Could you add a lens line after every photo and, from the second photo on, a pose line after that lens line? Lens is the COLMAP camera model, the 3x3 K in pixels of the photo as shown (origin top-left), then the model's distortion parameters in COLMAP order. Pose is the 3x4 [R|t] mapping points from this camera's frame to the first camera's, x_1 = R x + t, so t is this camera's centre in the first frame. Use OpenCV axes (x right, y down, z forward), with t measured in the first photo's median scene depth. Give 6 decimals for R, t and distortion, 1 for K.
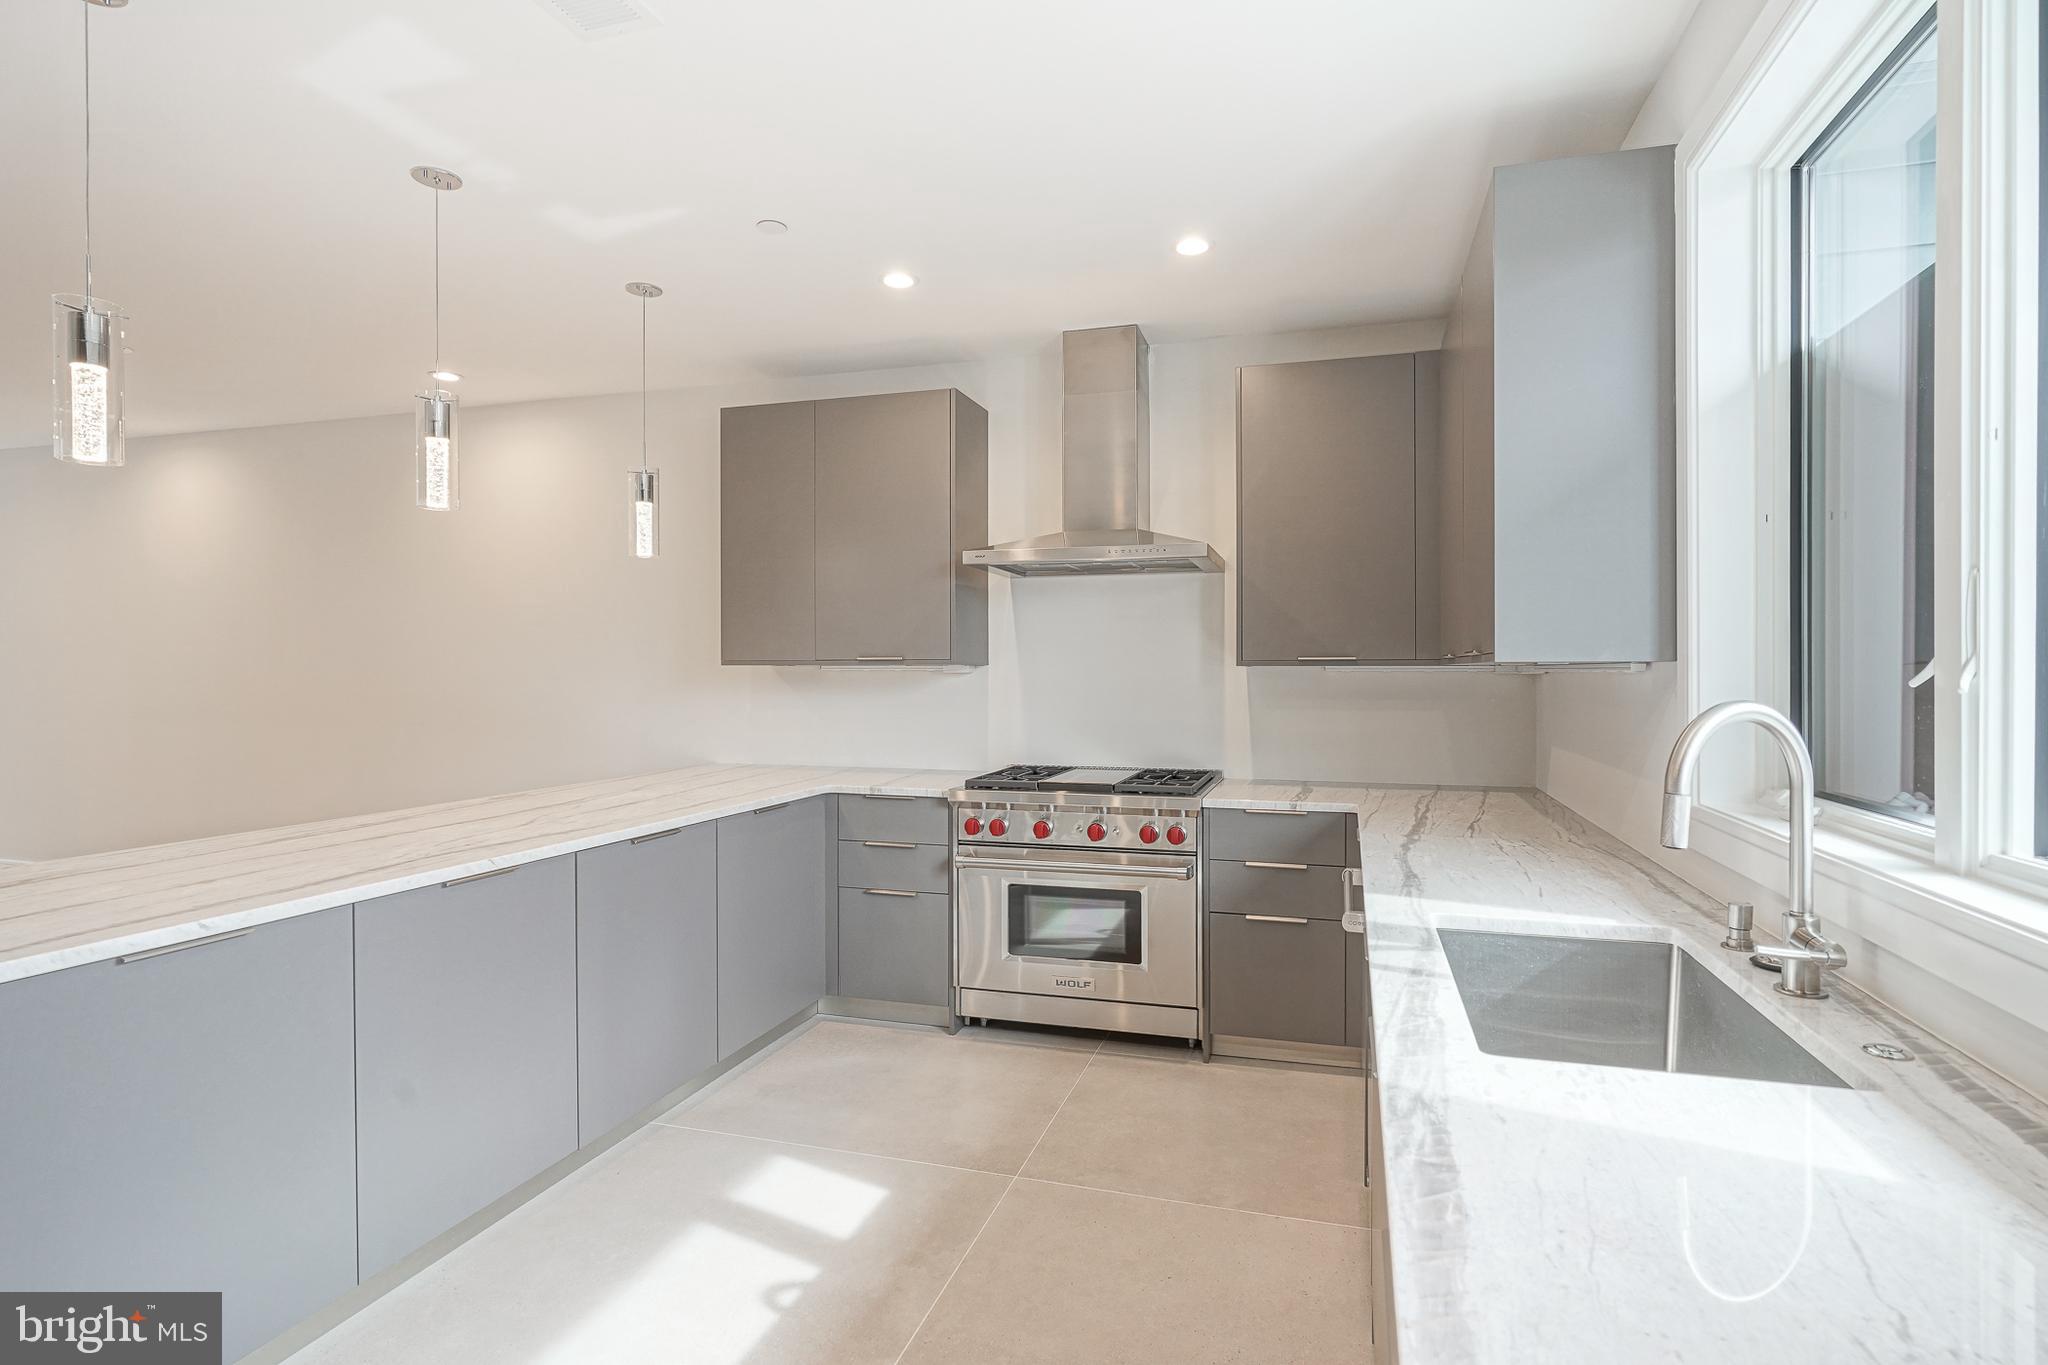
lens RADIAL K [[1028.9, 0, 1024.0], [0, 1028.9, 682.5], [0, 0, 1]] dist [0.023378, 0.000180]
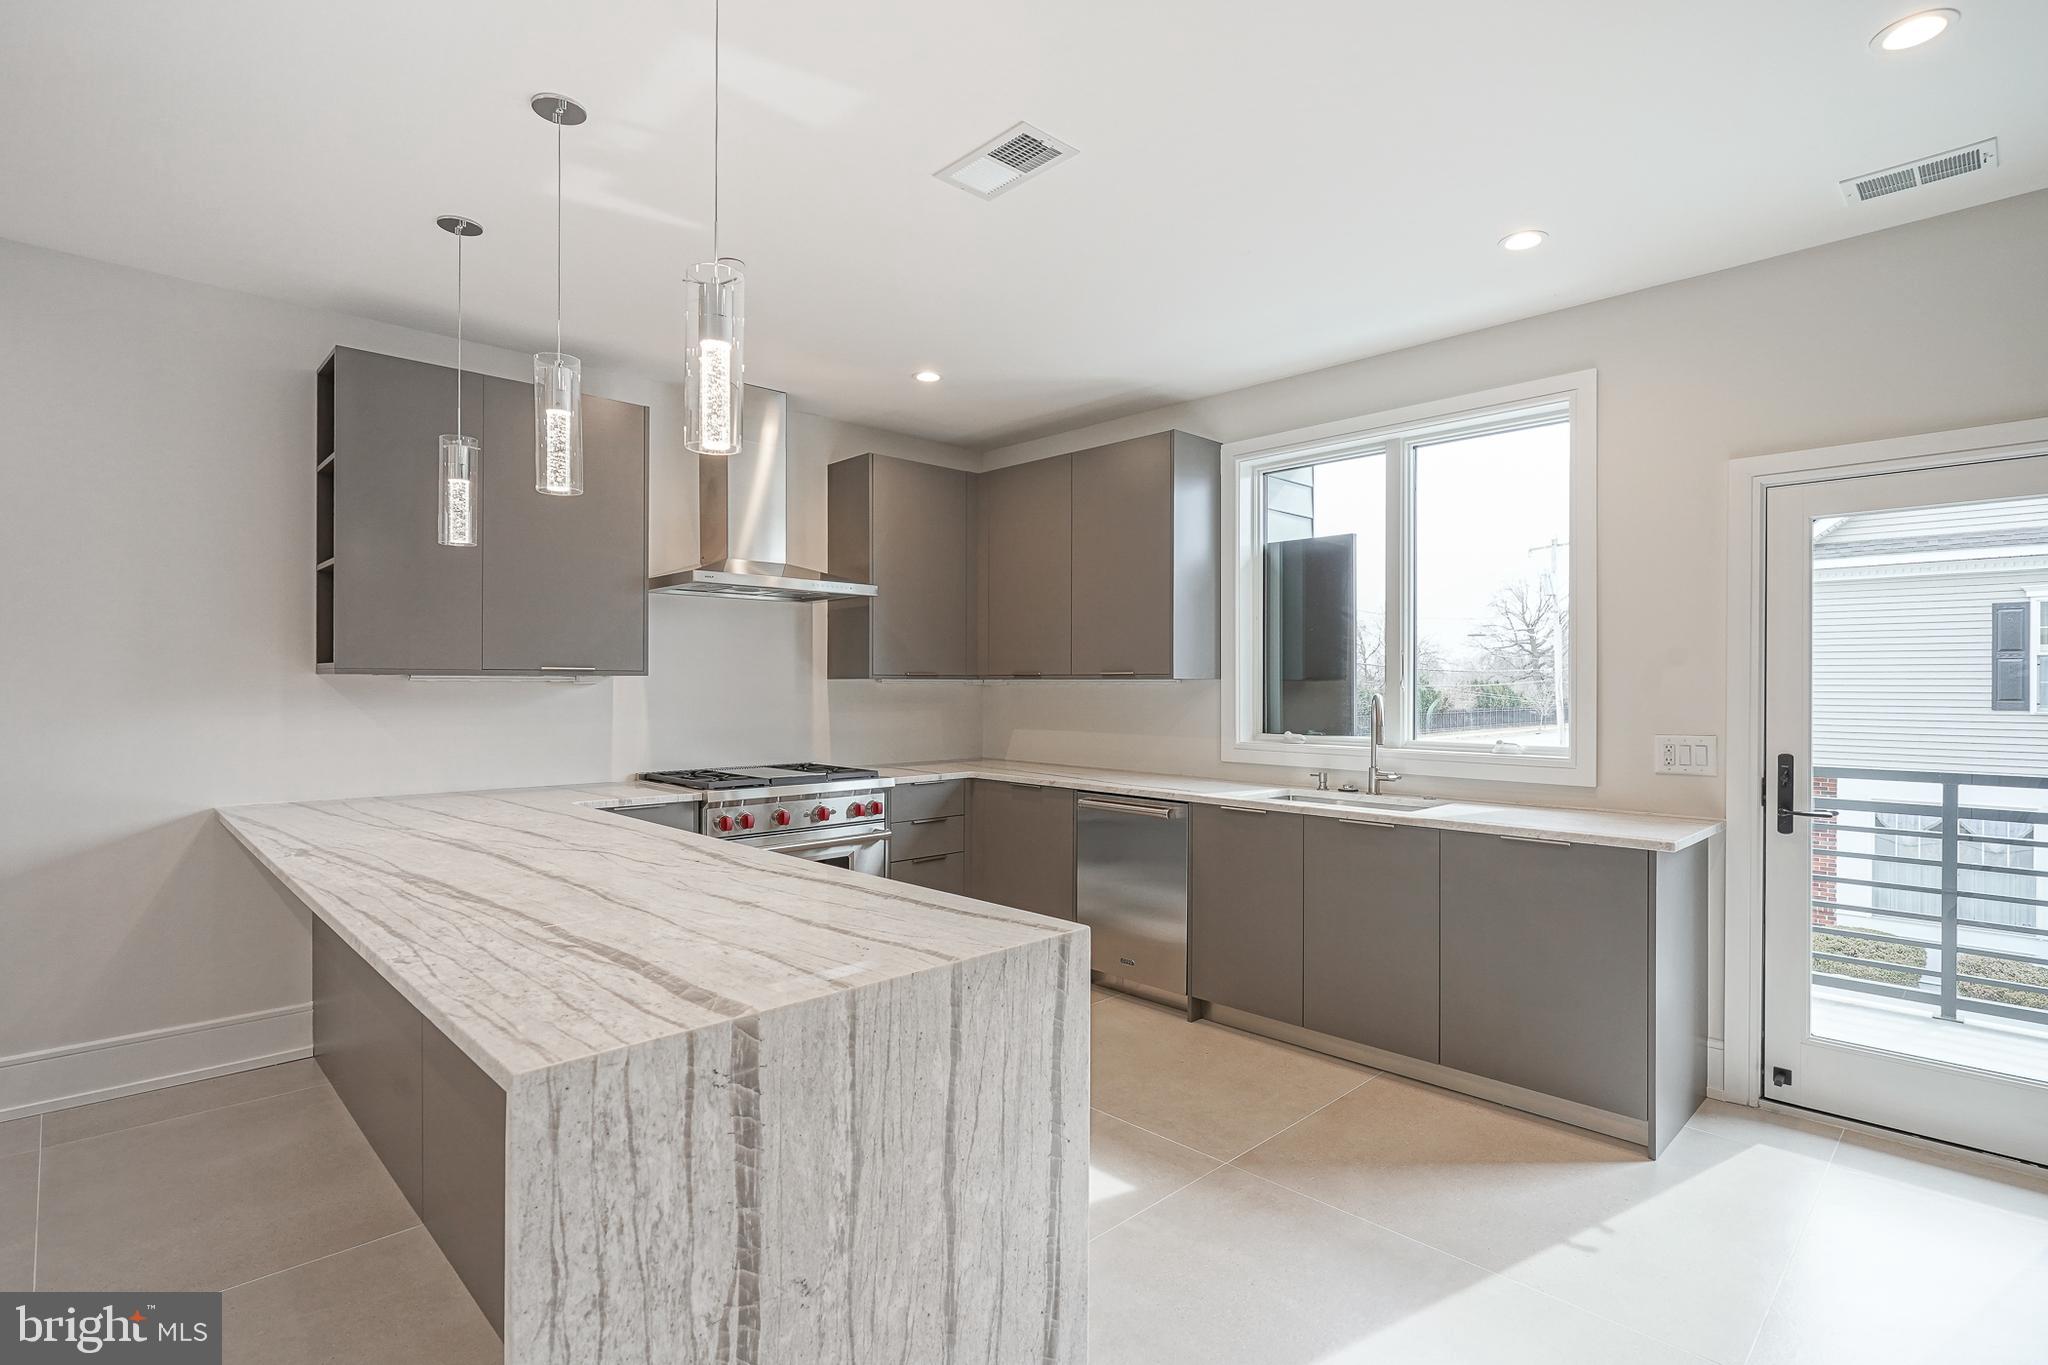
lens RADIAL K [[1000.4, 0, 1026.7], [0, 1000.4, 693.6], [0, 0, 1]] dist [-0.003714, 0.000268]
pose [[0.479558, -0.013408, 0.877408, -0.855652], [0.007631, 0.999909, 0.011109, -0.008600], [-0.877477, 0.001368, 0.479616, 0.215425]]
